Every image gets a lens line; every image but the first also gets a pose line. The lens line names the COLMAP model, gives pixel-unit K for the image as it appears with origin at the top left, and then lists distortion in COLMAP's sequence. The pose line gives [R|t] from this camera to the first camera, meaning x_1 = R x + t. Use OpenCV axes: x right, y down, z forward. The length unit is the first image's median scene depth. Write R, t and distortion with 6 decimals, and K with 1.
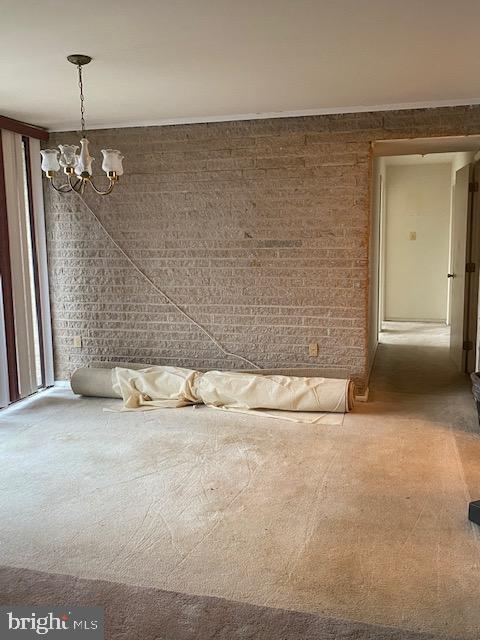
lens RADIAL K [[560.7, 0, 240.5], [0, 560.7, 321.5], [0, 0, 1]] dist [0.021970, -0.031087]
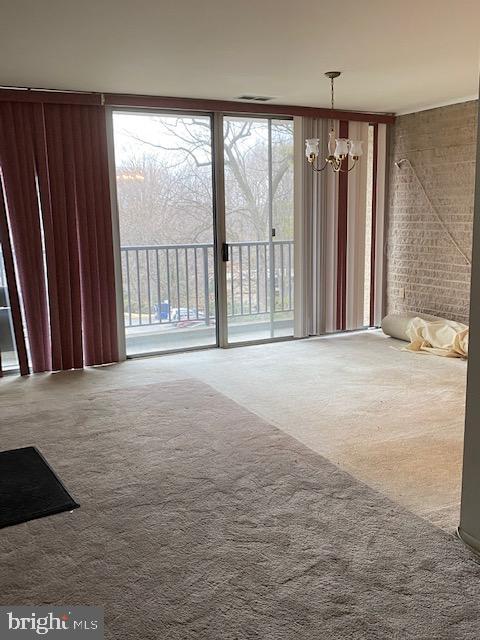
lens RADIAL K [[599.8, 0, 239.6], [0, 599.8, 319.4], [0, 0, 1]] dist [0.005434, 0.000000]
pose [[0.650309, 0.137154, -0.747186, 0.463116], [-0.111559, 0.990145, 0.084657, 0.022829], [0.751434, 0.028302, 0.659201, -0.088291]]
